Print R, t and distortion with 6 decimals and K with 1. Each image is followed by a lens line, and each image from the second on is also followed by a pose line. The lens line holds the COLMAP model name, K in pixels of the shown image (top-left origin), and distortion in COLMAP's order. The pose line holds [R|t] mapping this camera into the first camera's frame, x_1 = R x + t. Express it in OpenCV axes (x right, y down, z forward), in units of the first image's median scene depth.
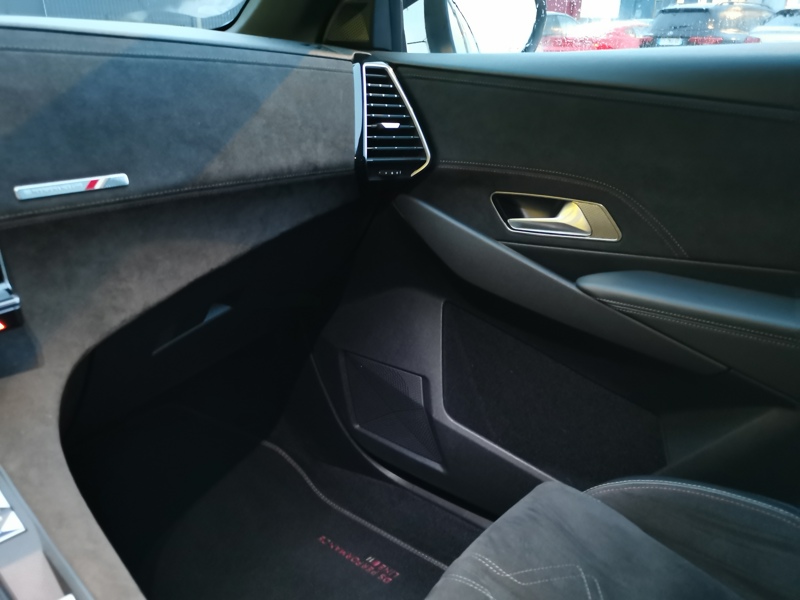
lens RADIAL K [[619.5, 0, 402.4], [0, 619.5, 296.8], [0, 0, 1]] dist [0.033449, -0.042336]
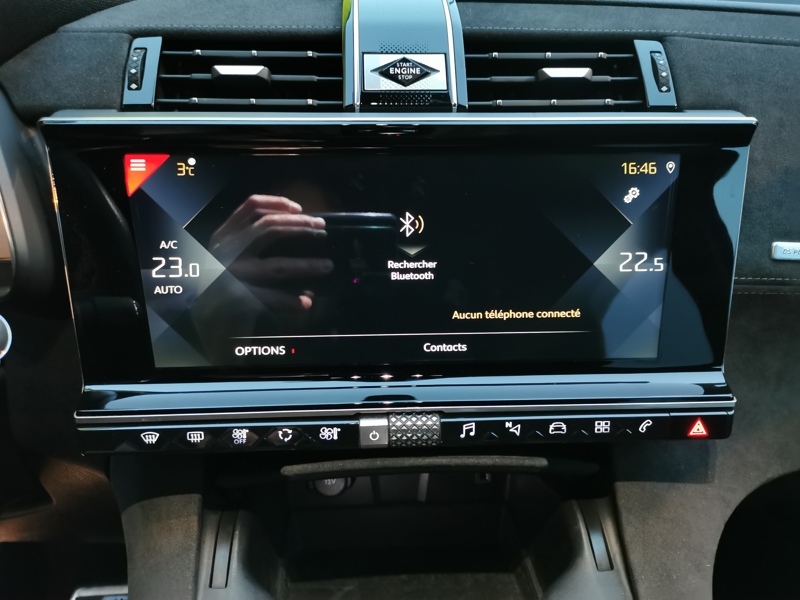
lens RADIAL K [[619.5, 0, 397.2], [0, 619.5, 292.8], [0, 0, 1]] dist [0.033449, -0.042336]
pose [[0.652292, 0.285865, -0.701995, -0.348101], [-0.299094, 0.948074, 0.108156, -0.062167], [0.696461, 0.139414, 0.703922, 0.198203]]
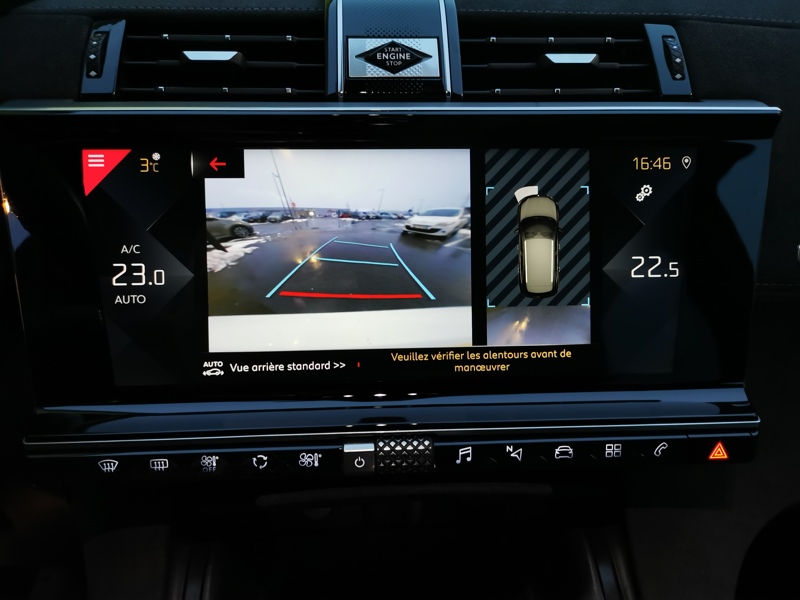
lens RADIAL K [[619.5, 0, 394.9], [0, 619.5, 290.7], [0, 0, 1]] dist [0.033449, -0.042336]
pose [[0.656221, 0.282775, -0.699580, -0.387698], [-0.297247, 0.949034, 0.104782, -0.065709], [0.693554, 0.139188, 0.706830, 0.242243]]
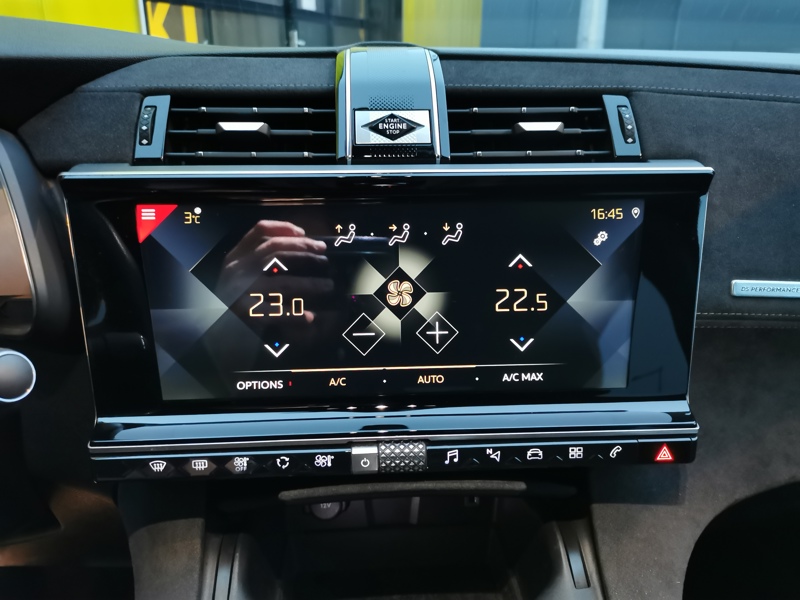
lens RADIAL K [[619.5, 0, 397.9], [0, 619.5, 293.6], [0, 0, 1]] dist [0.033449, -0.042336]
pose [[0.656327, 0.259726, -0.708363, -0.309656], [-0.294168, 0.952668, 0.076743, -0.086564], [0.694767, 0.158009, 0.701664, 0.166084]]
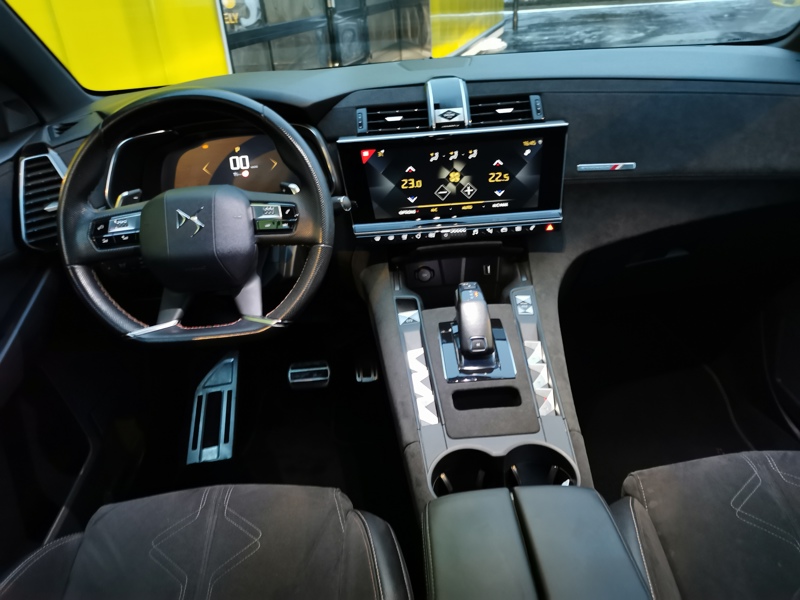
lens RADIAL K [[619.5, 0, 404.8], [0, 619.5, 300.4], [0, 0, 1]] dist [0.033449, -0.042336]
pose [[0.630960, 0.320293, -0.706613, 0.546867], [-0.237484, 0.946817, 0.217115, -0.055260], [0.738574, 0.030818, 0.673468, -0.705969]]
